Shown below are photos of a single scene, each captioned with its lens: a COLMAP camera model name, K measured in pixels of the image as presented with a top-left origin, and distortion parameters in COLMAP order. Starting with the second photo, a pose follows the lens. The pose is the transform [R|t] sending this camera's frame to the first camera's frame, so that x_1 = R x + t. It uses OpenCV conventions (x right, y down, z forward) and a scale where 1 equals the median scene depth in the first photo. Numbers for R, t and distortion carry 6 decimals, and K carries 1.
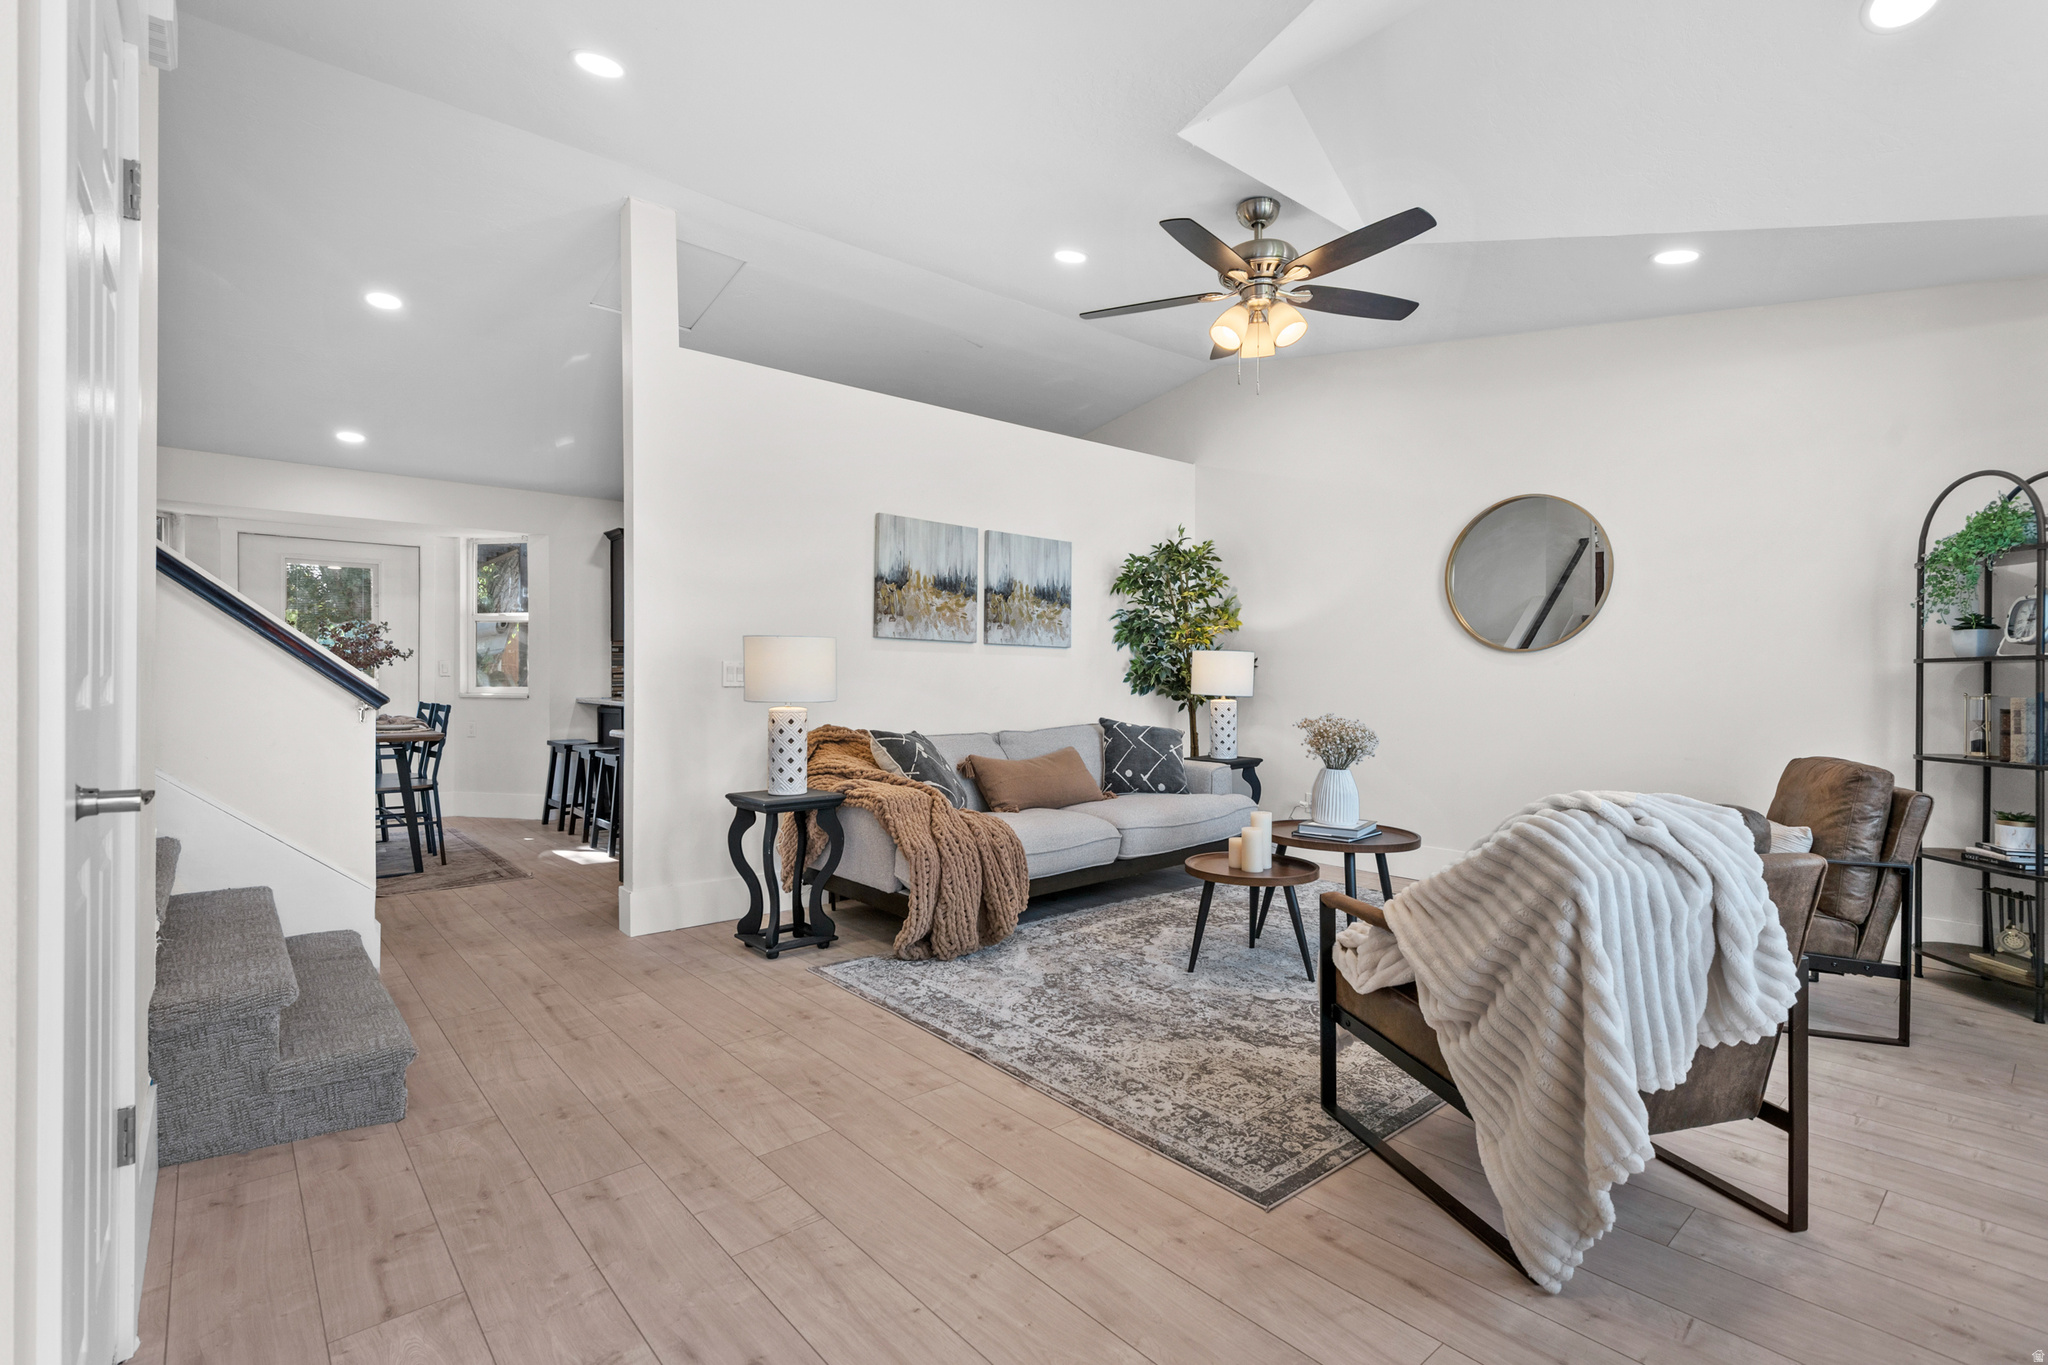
lens RADIAL K [[930.6, 0, 1024.0], [0, 930.6, 682.5], [0, 0, 1]] dist [0.003084, 0.000174]
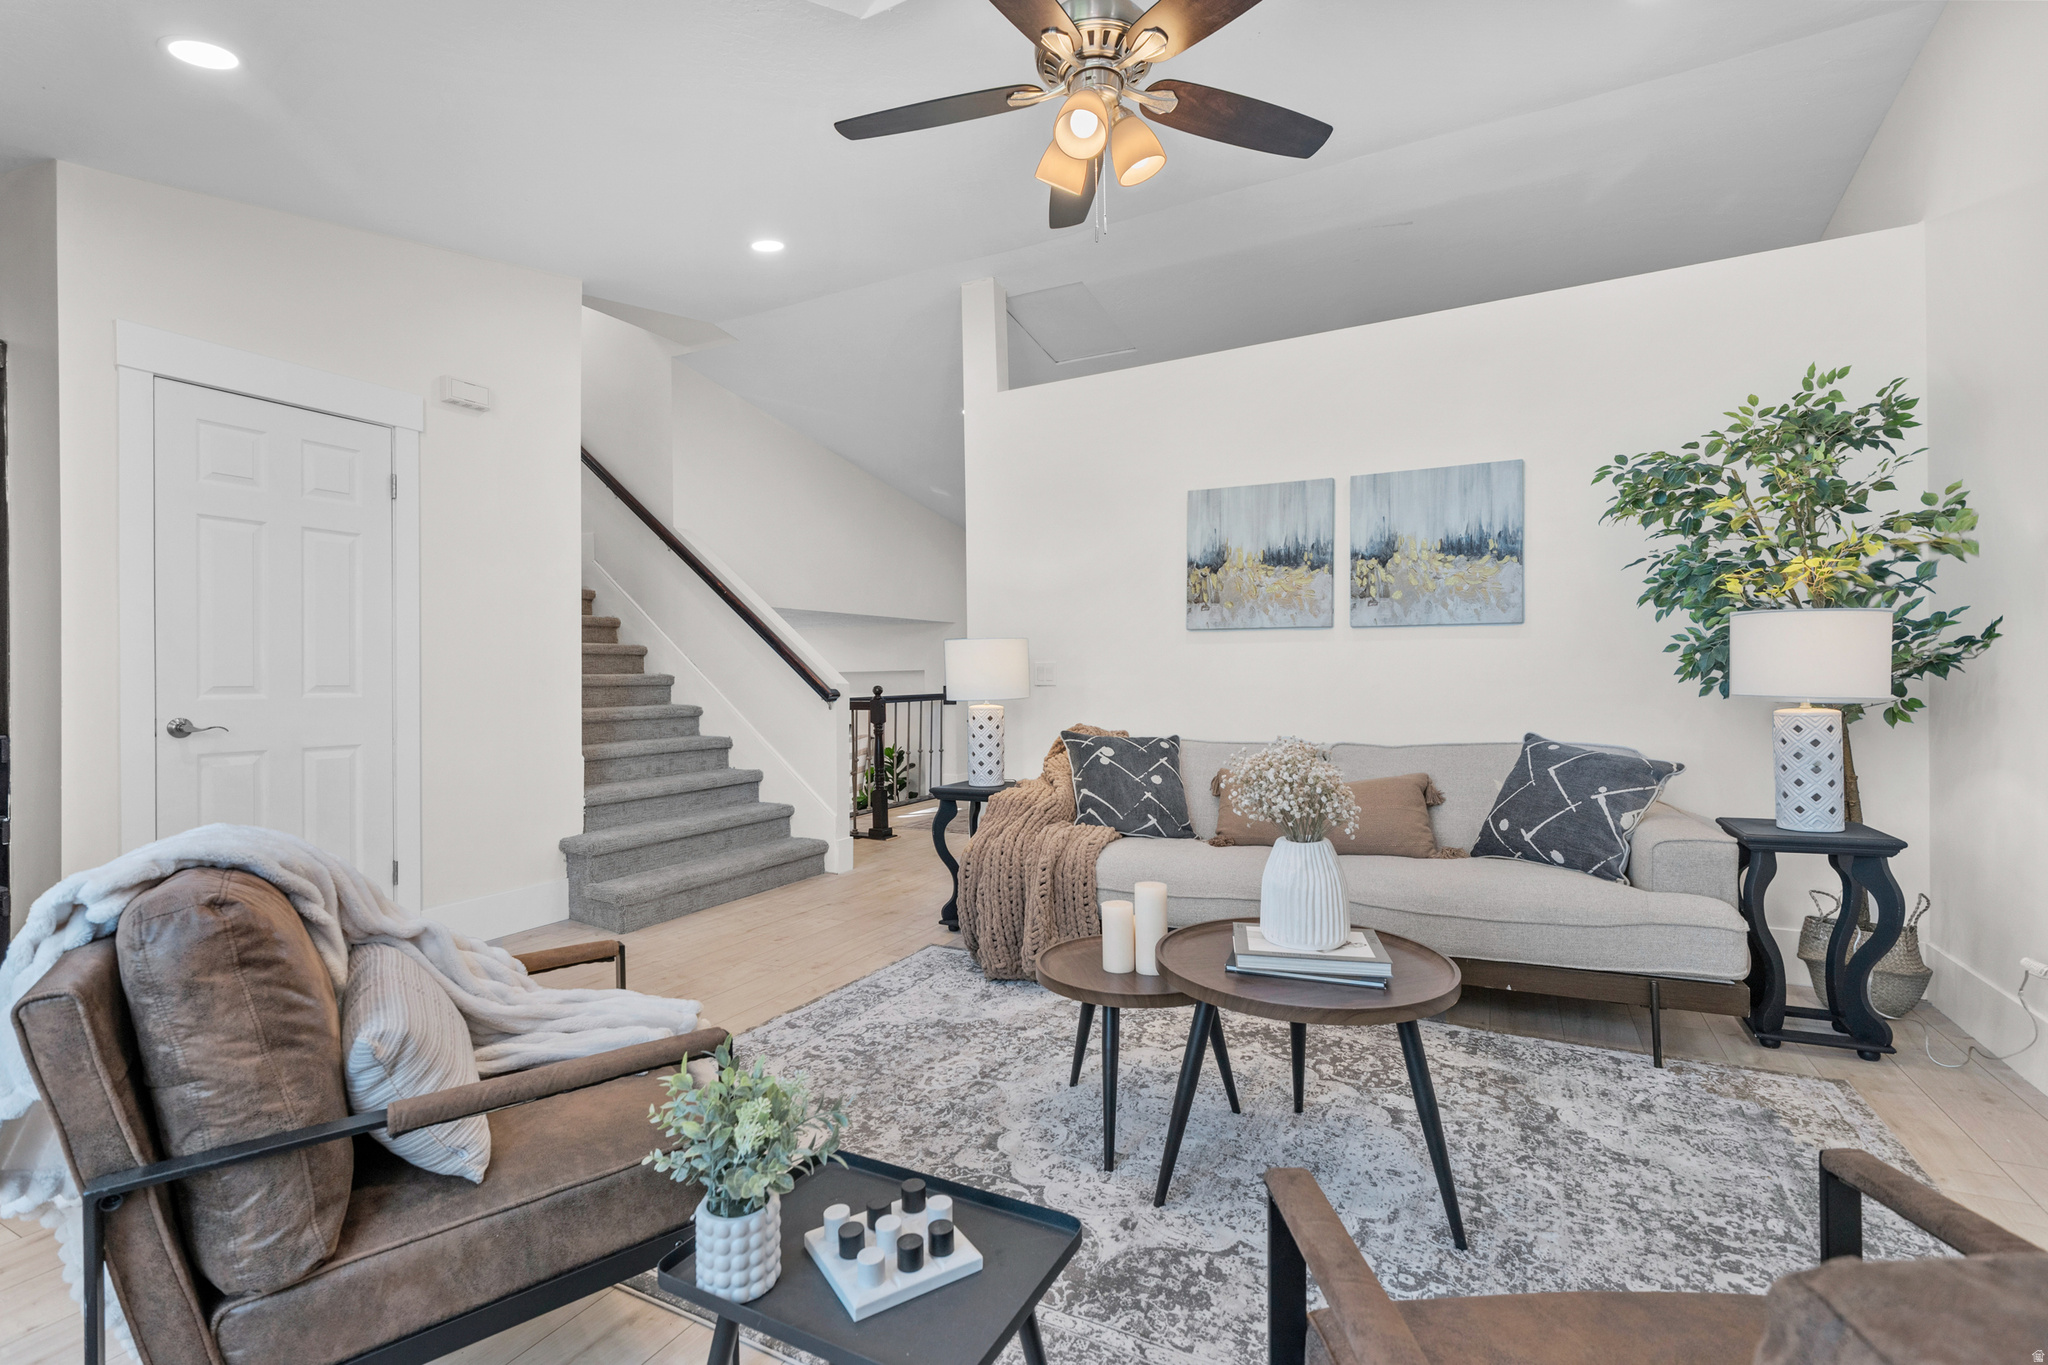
lens RADIAL K [[930.6, 0, 1024.0], [0, 930.6, 682.5], [0, 0, 1]] dist [0.003084, 0.000174]
pose [[0.368023, -0.004467, -0.929806, 0.574026], [0.010377, 0.999946, -0.000697, 0.001170], [0.929759, -0.009392, 0.368050, 0.487110]]
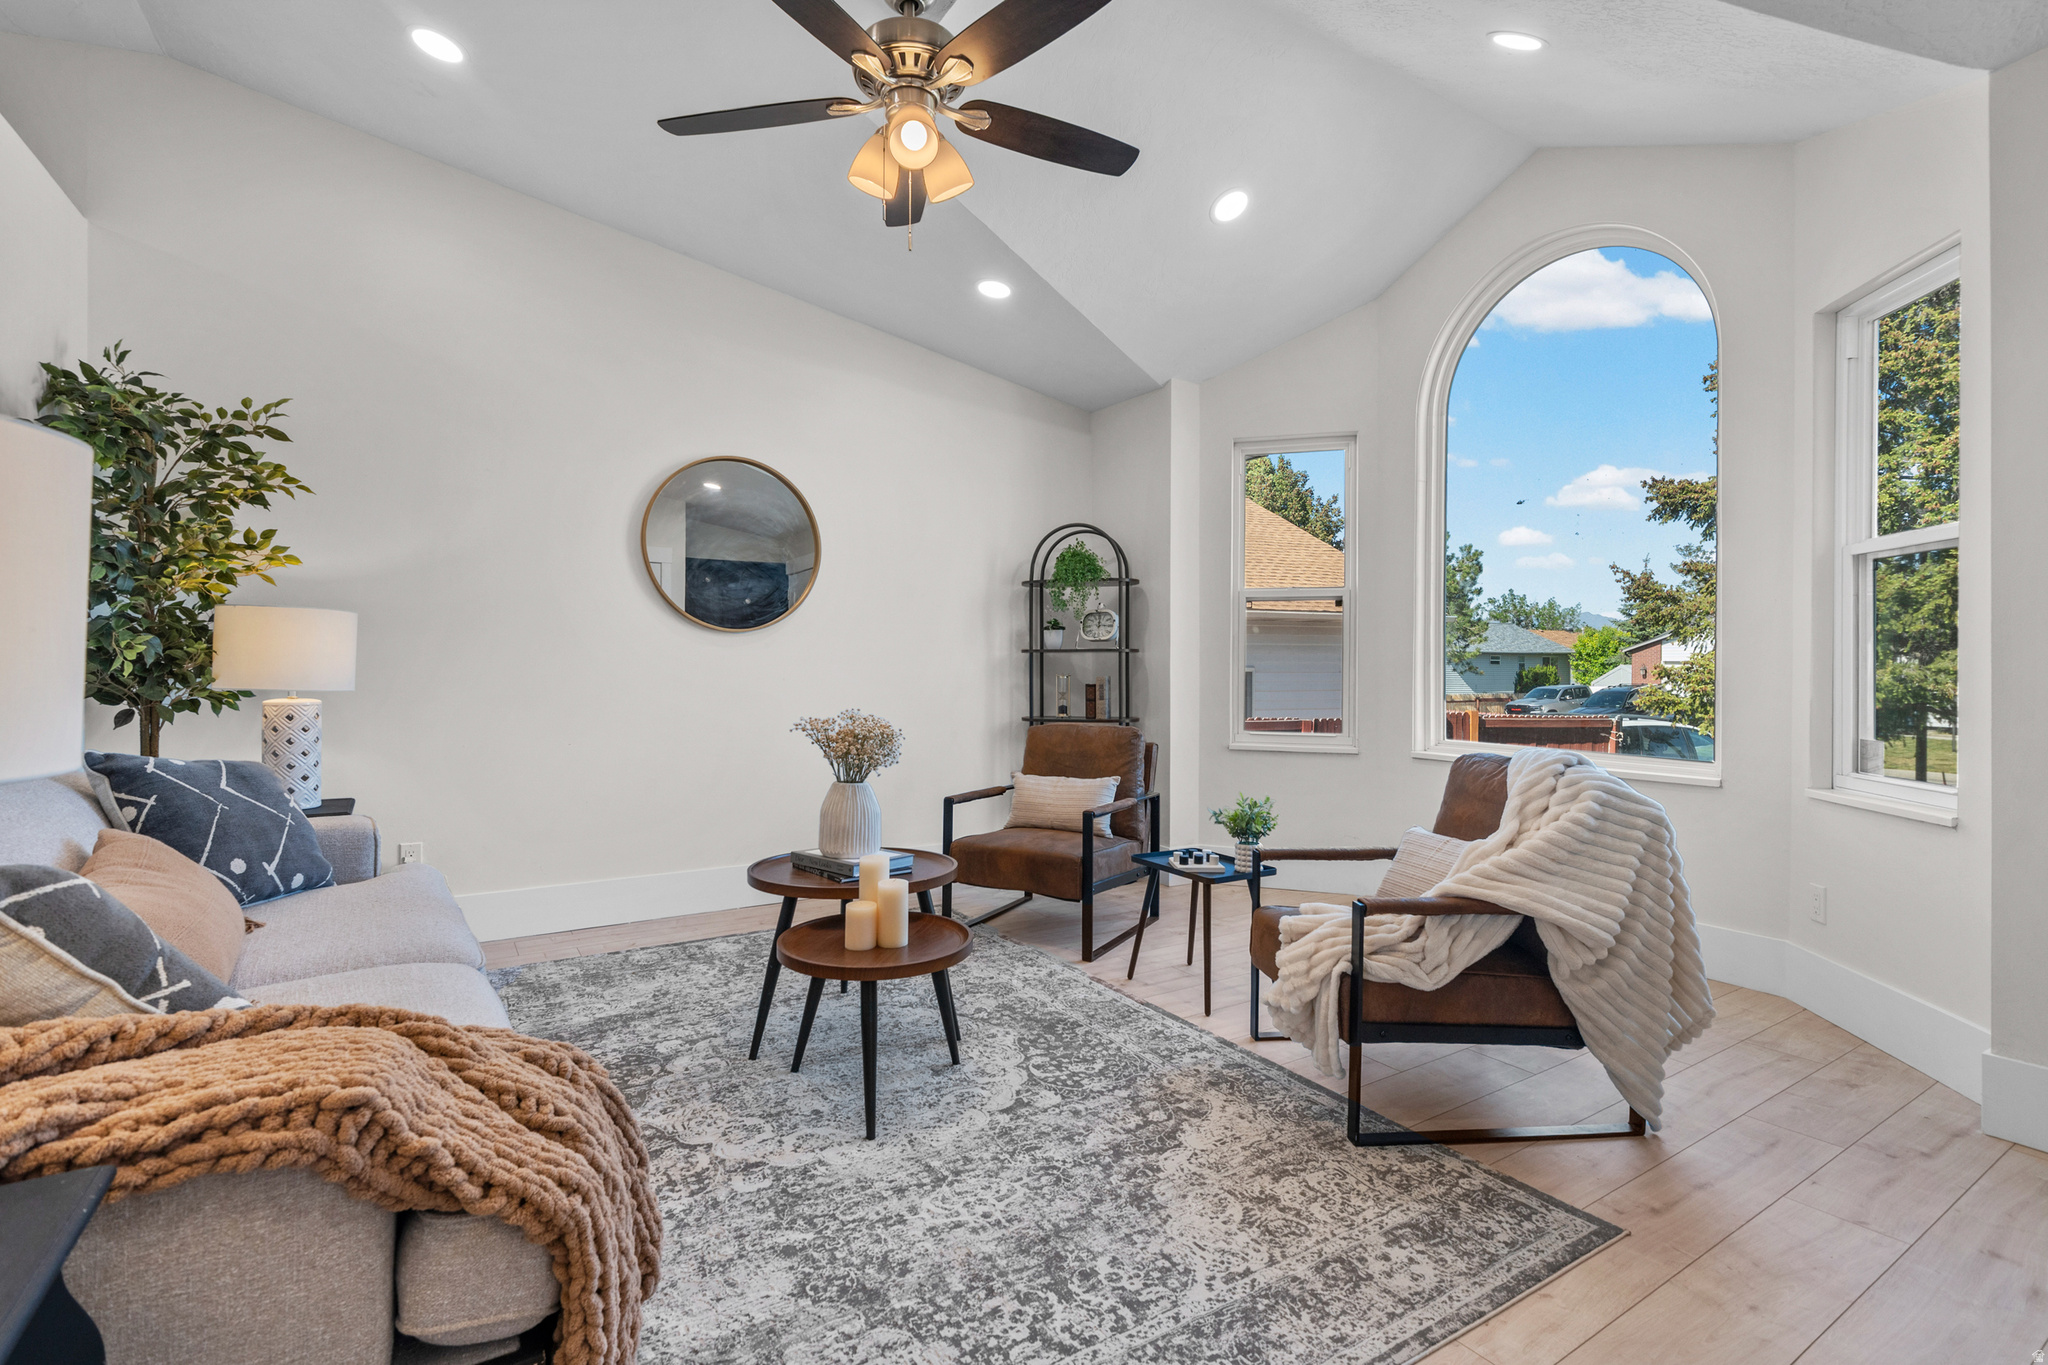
lens RADIAL K [[936.5, 0, 1020.1], [0, 936.5, 673.3], [0, 0, 1]] dist [0.001483, 0.000031]
pose [[0.144000, -0.005993, 0.989560, -0.288412], [-0.000790, 0.999981, 0.006171, -0.000028], [-0.989577, -0.001671, 0.143993, 0.562754]]
